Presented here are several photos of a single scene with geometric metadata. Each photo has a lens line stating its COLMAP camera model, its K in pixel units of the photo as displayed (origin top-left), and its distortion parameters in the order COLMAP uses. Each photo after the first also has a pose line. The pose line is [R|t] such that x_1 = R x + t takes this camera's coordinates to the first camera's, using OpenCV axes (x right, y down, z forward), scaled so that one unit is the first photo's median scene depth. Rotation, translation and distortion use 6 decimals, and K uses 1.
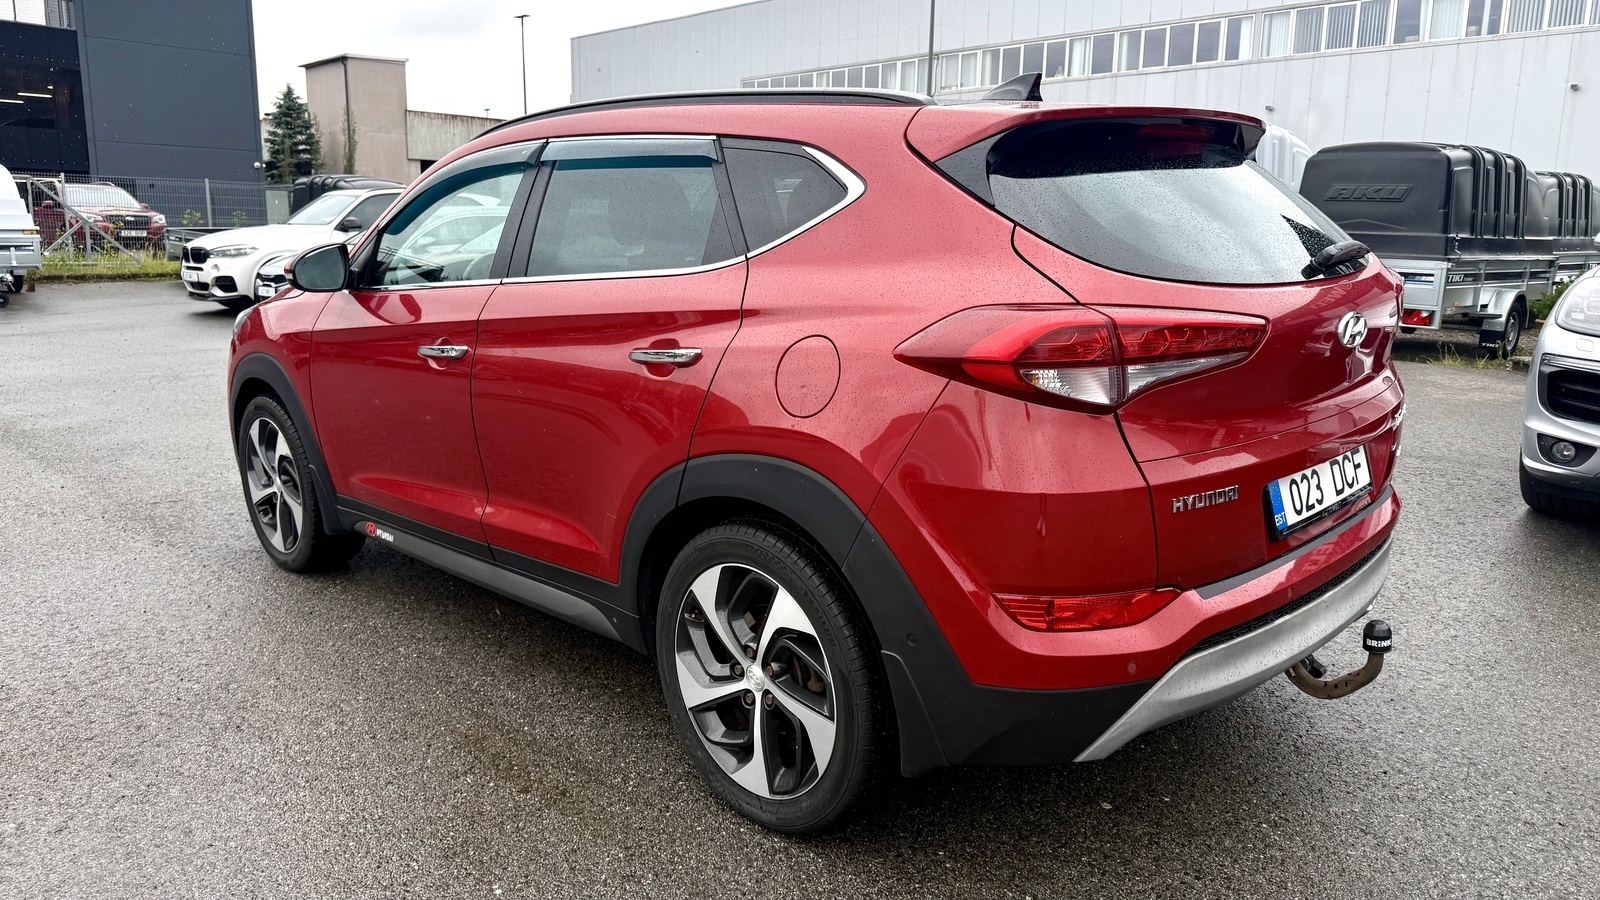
lens RADIAL K [[1185.0, 0, 800.0], [0, 1185.0, 450.0], [0, 0, 1]] dist [0.045878, -0.054220]
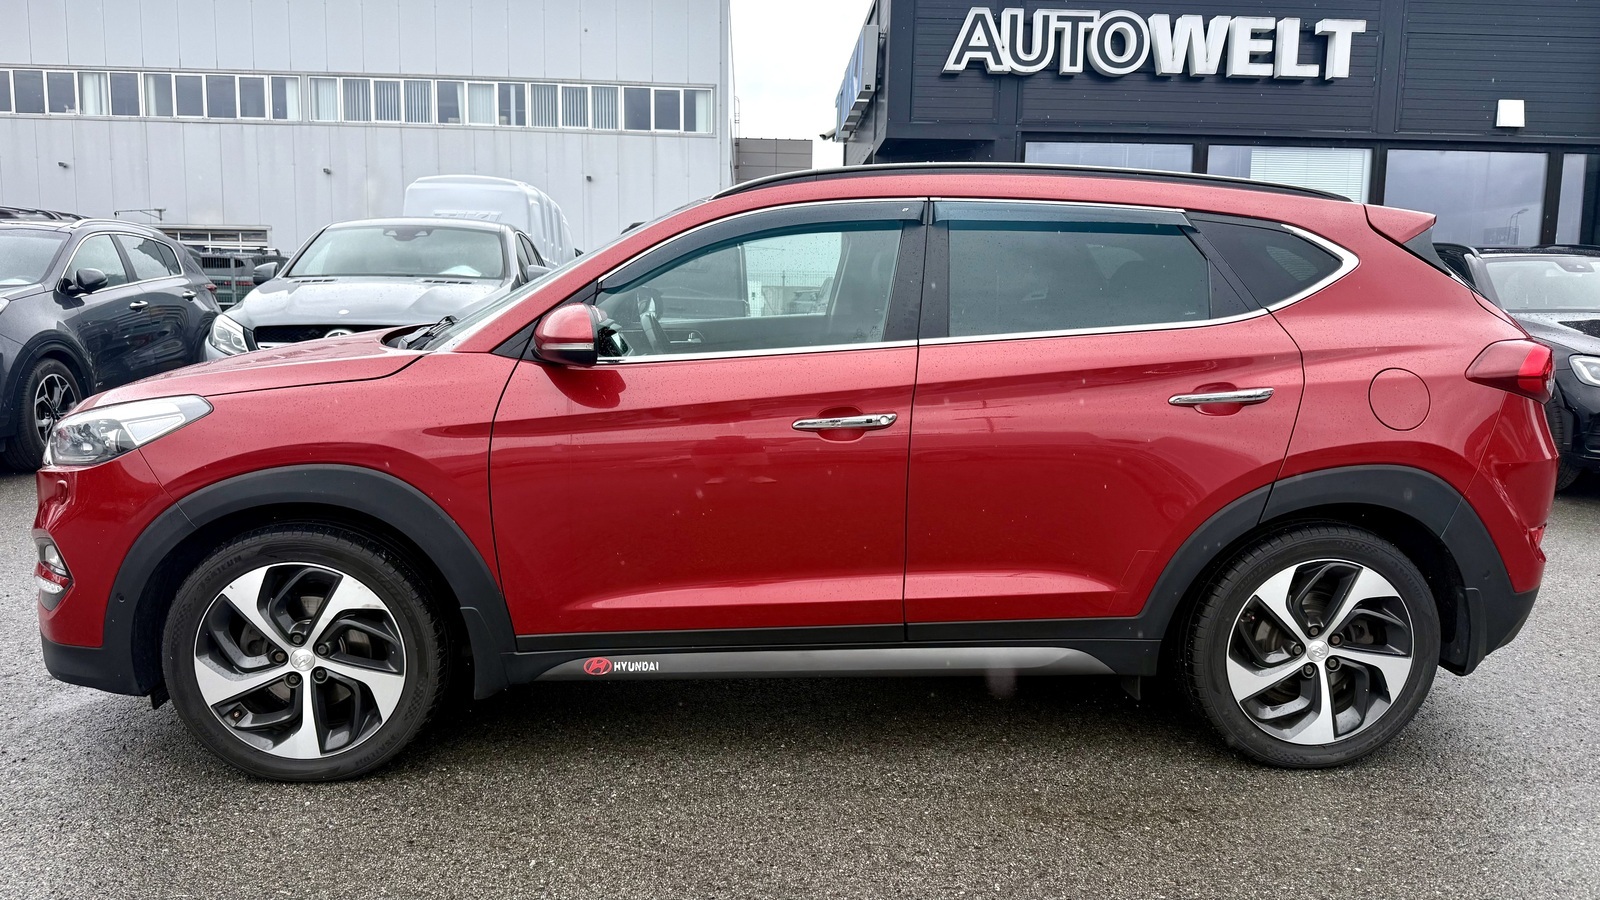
lens RADIAL K [[1185.0, 0, 800.0], [0, 1185.0, 450.0], [0, 0, 1]] dist [0.045878, -0.054220]
pose [[0.647685, -0.096347, 0.755792, -0.764767], [0.133507, 0.990976, 0.011918, -0.059295], [-0.750120, 0.093184, 0.654703, 0.336322]]
